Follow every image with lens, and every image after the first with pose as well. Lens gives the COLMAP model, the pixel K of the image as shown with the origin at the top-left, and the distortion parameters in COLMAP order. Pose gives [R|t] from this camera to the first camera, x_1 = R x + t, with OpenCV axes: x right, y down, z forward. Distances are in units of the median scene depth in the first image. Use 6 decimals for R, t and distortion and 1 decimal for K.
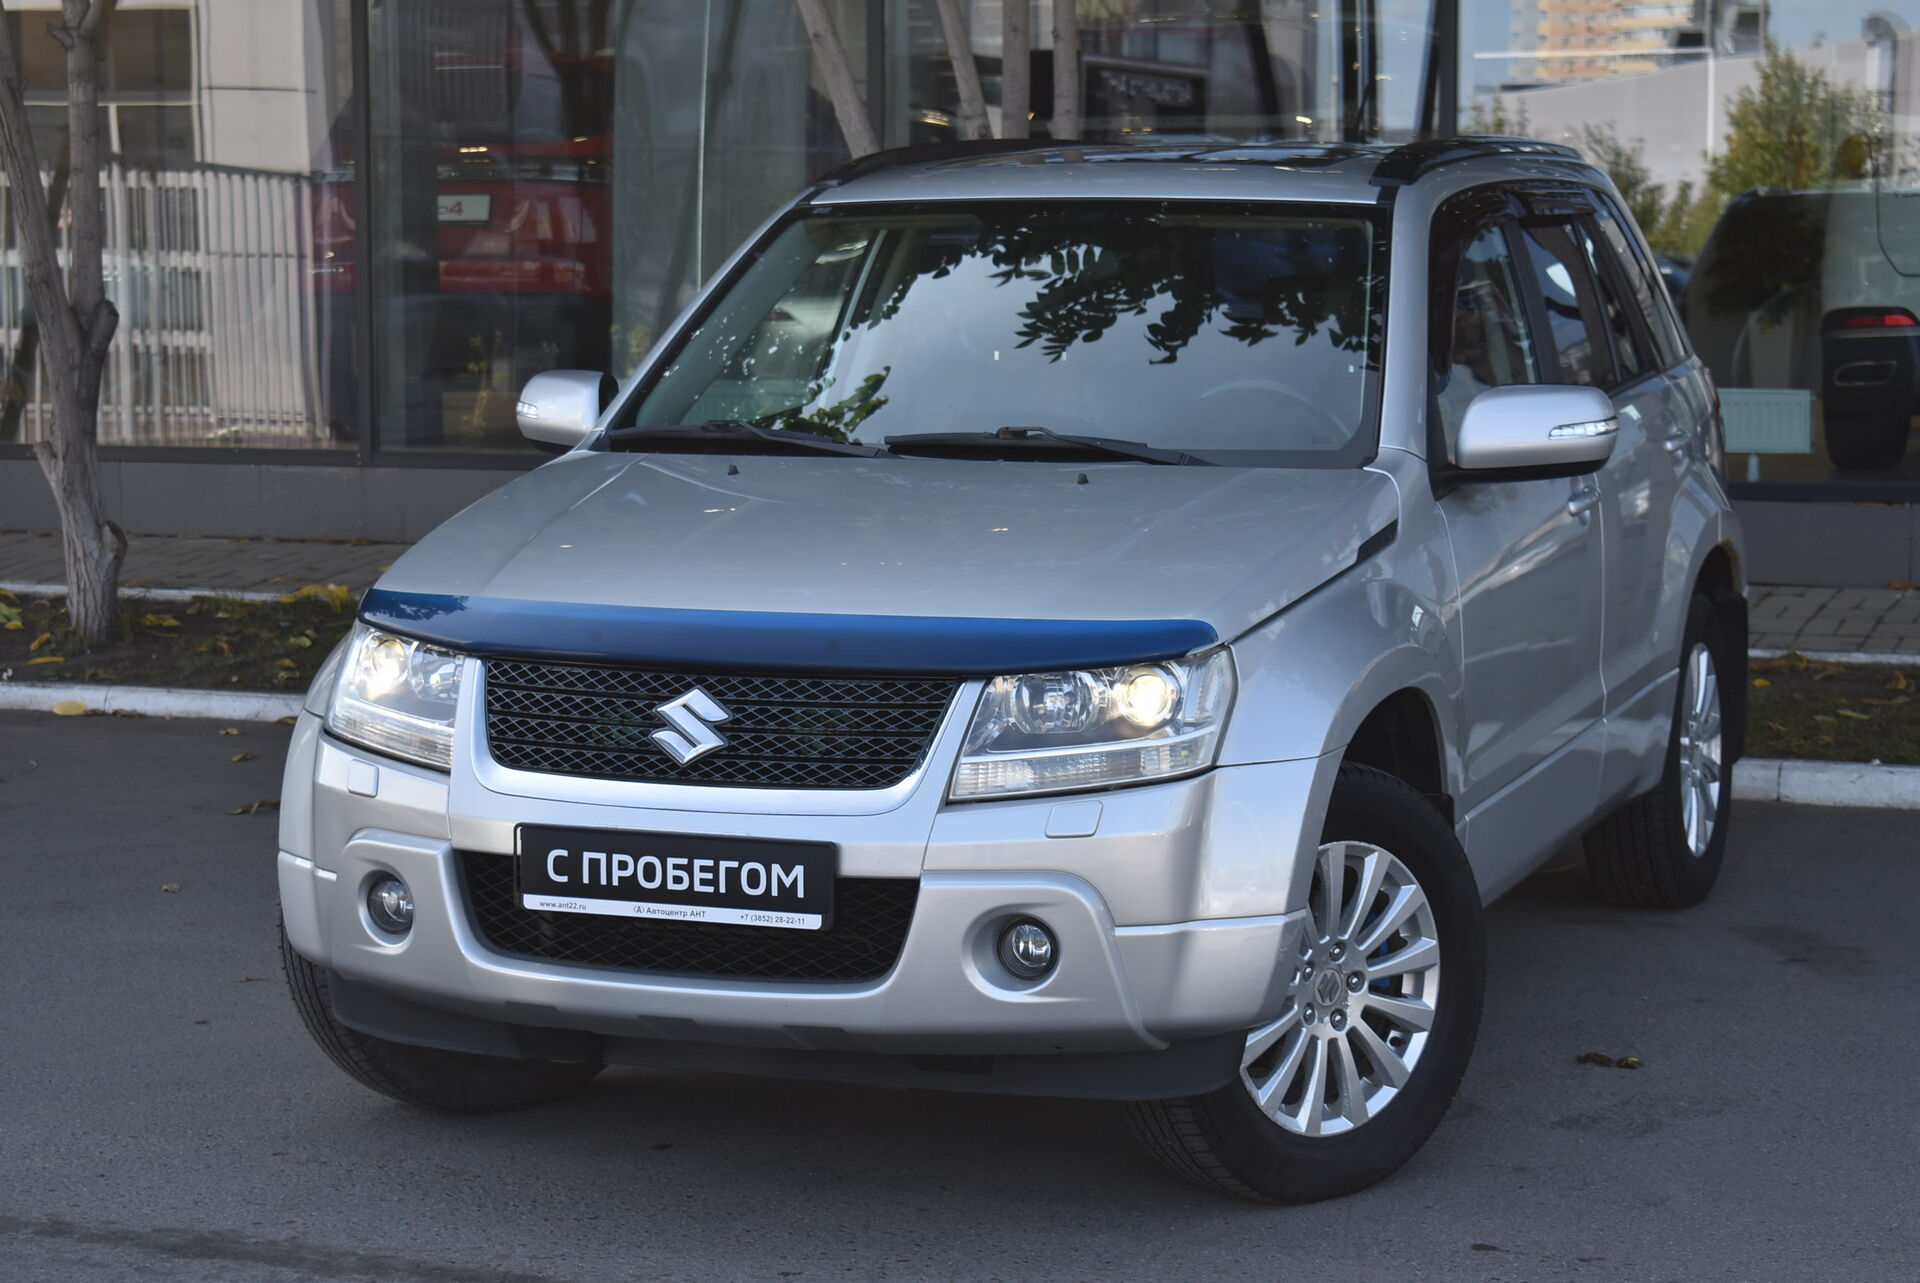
lens RADIAL K [[3984.9, 0, 962.9], [0, 3984.9, 743.7], [0, 0, 1]] dist [0.279706, 0.274598]
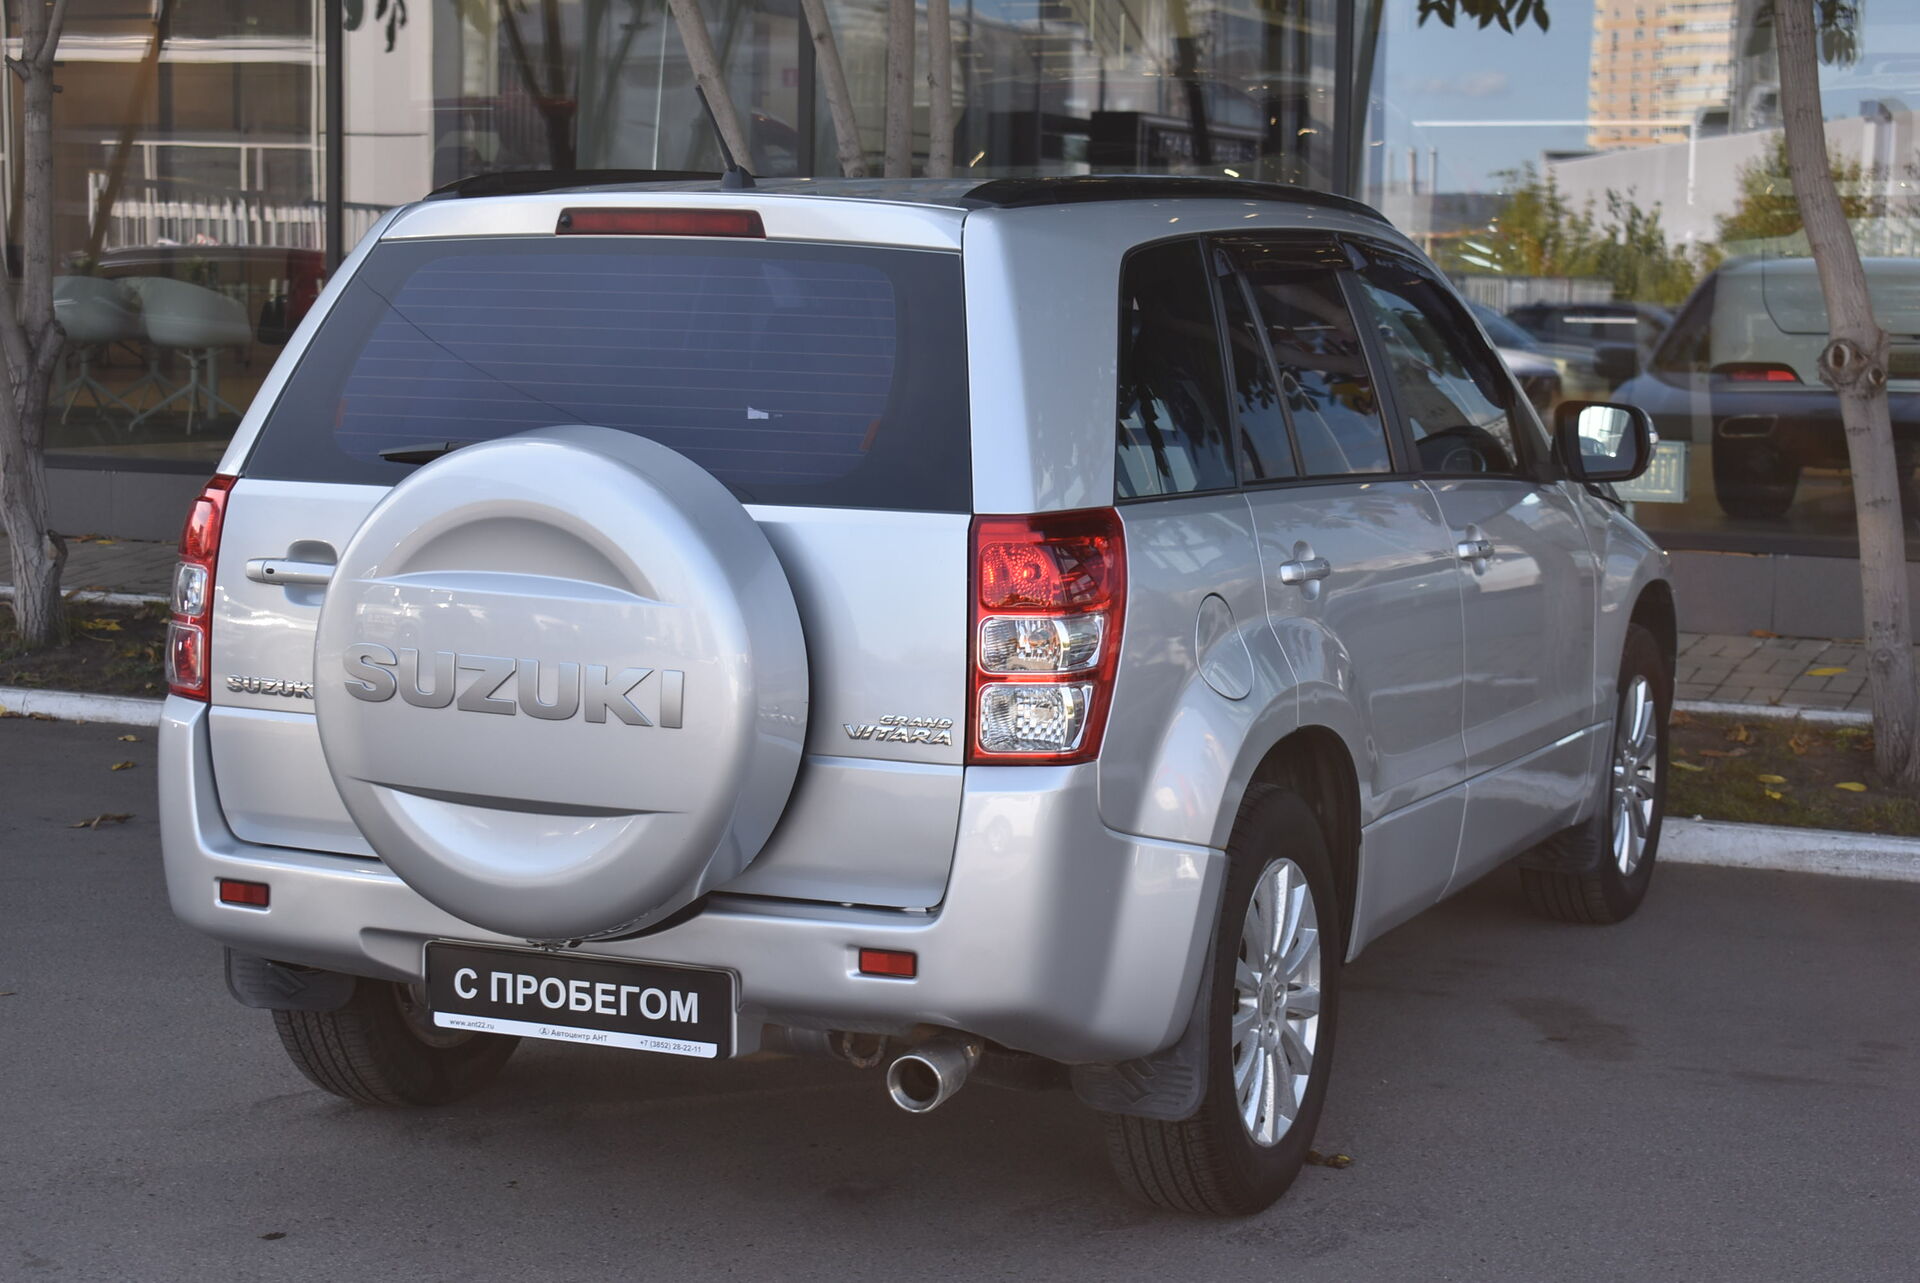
lens RADIAL K [[3473.2, 0, 960.0], [0, 3473.2, 641.5], [0, 0, 1]] dist [-0.005588, 2.350240]
pose [[0.998912, 0.023516, -0.040267, 0.071509], [-0.024351, 0.999496, -0.020362, -0.015778], [0.039767, 0.021321, 0.998981, 0.119796]]
